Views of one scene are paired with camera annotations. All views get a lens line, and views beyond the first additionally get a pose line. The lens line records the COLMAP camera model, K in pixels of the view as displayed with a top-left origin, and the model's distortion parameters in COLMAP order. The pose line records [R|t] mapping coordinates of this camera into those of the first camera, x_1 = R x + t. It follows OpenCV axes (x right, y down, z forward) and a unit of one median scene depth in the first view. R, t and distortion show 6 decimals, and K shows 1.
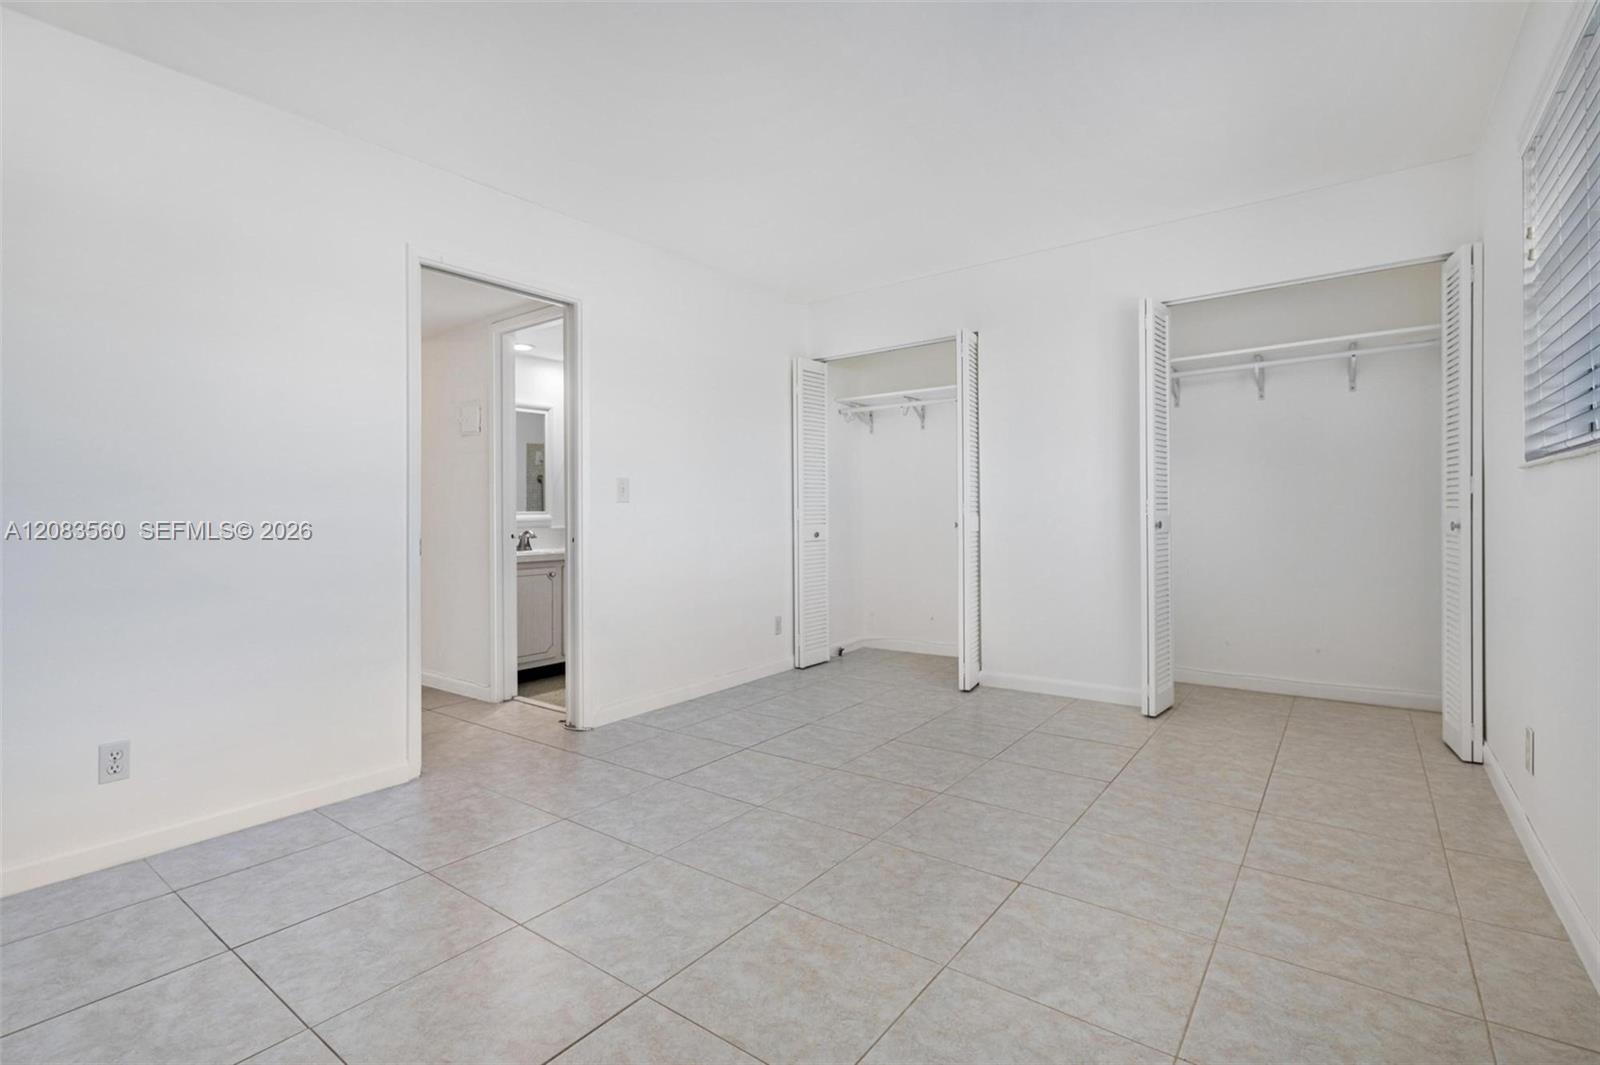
lens RADIAL K [[697.6, 0, 777.2], [0, 697.6, 523.9], [0, 0, 1]] dist [0.001270, 0.000130]
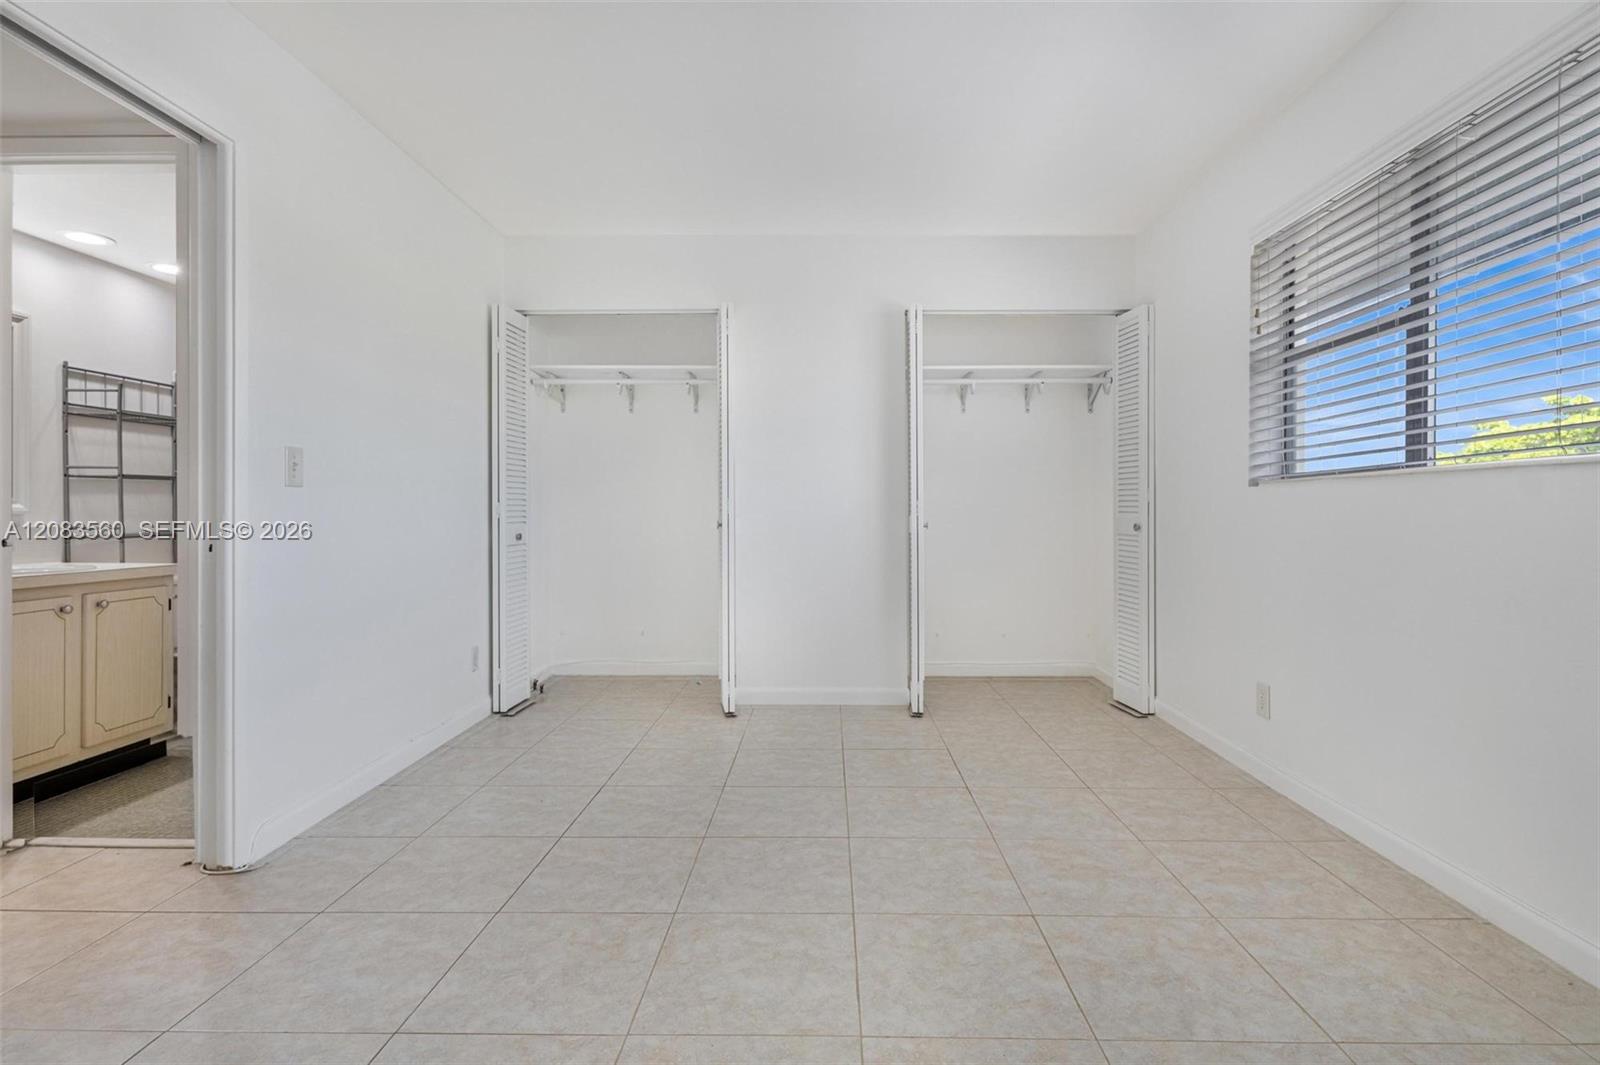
lens RADIAL K [[764.9, 0, 789.2], [0, 764.9, 523.4], [0, 0, 1]] dist [-0.000193, 0.000950]
pose [[0.814124, 0.007094, 0.580648, -0.327920], [-0.006930, 0.999973, -0.002500, 0.000489], [-0.580650, -0.001989, 0.814151, 0.237643]]
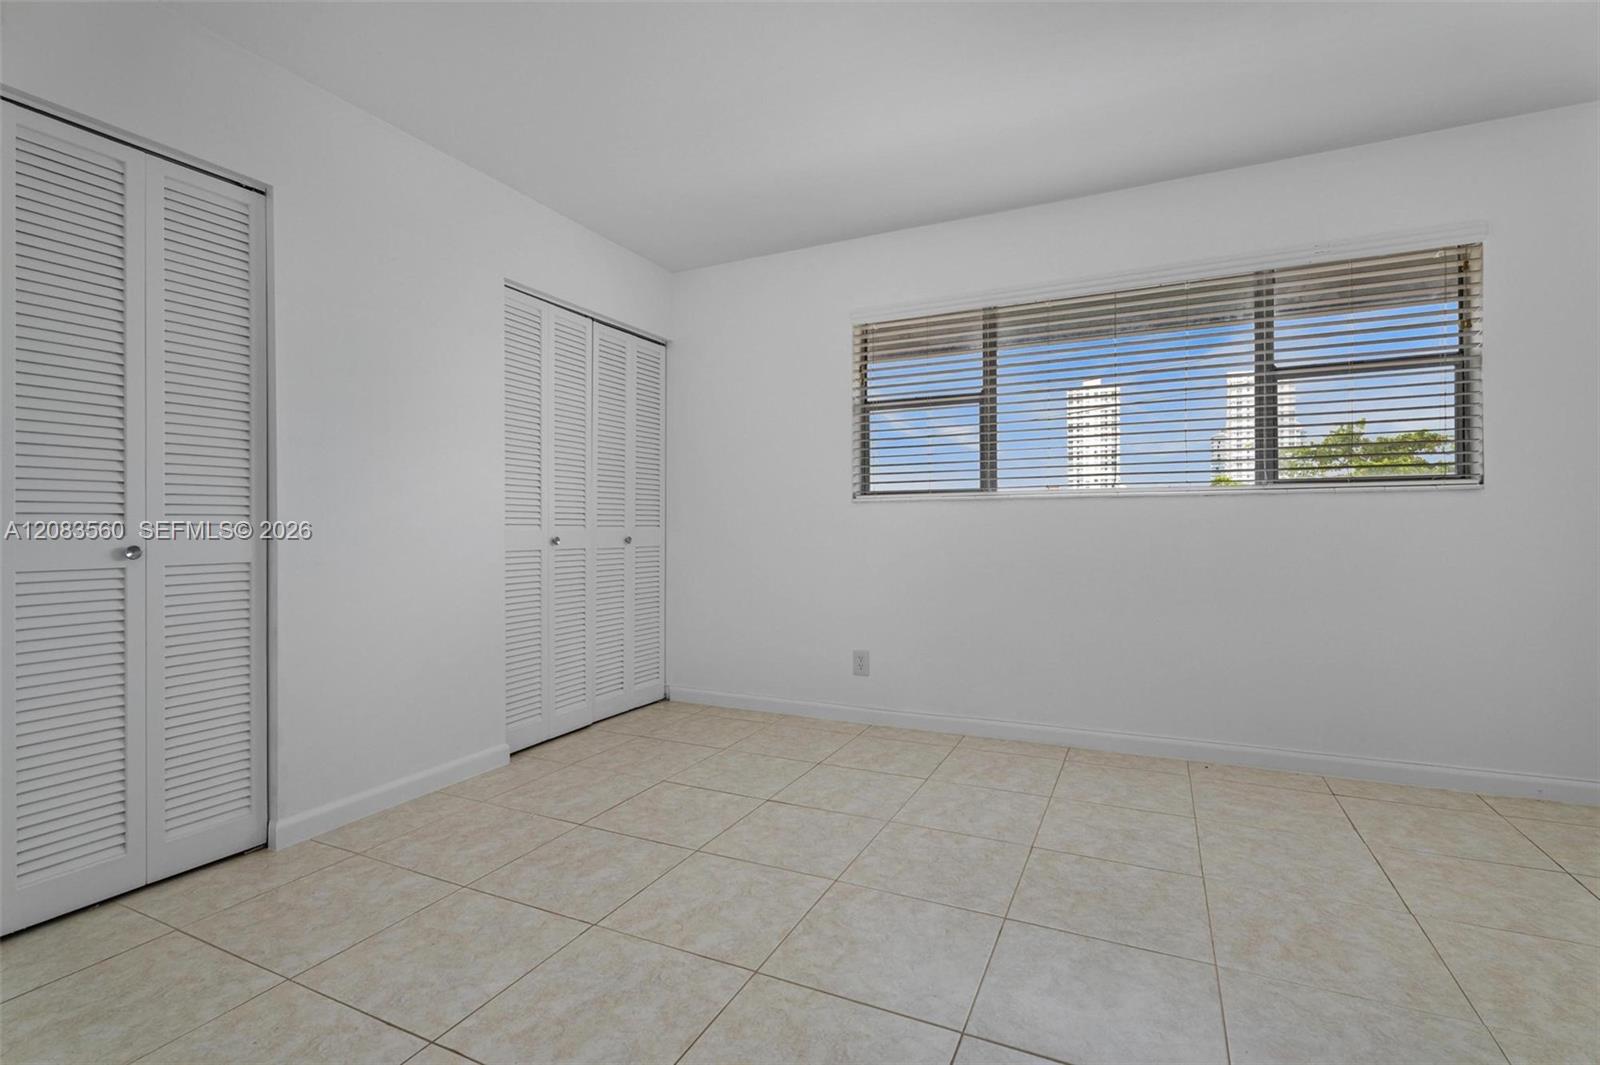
lens RADIAL K [[719.0, 0, 808.8], [0, 719.0, 554.3], [0, 0, 1]] dist [0.003299, 0.000593]
pose [[-0.188665, -0.022306, 0.981788, -0.473741], [0.020877, 0.999425, 0.026718, -0.002053], [-0.981820, 0.025537, -0.188090, 1.020858]]
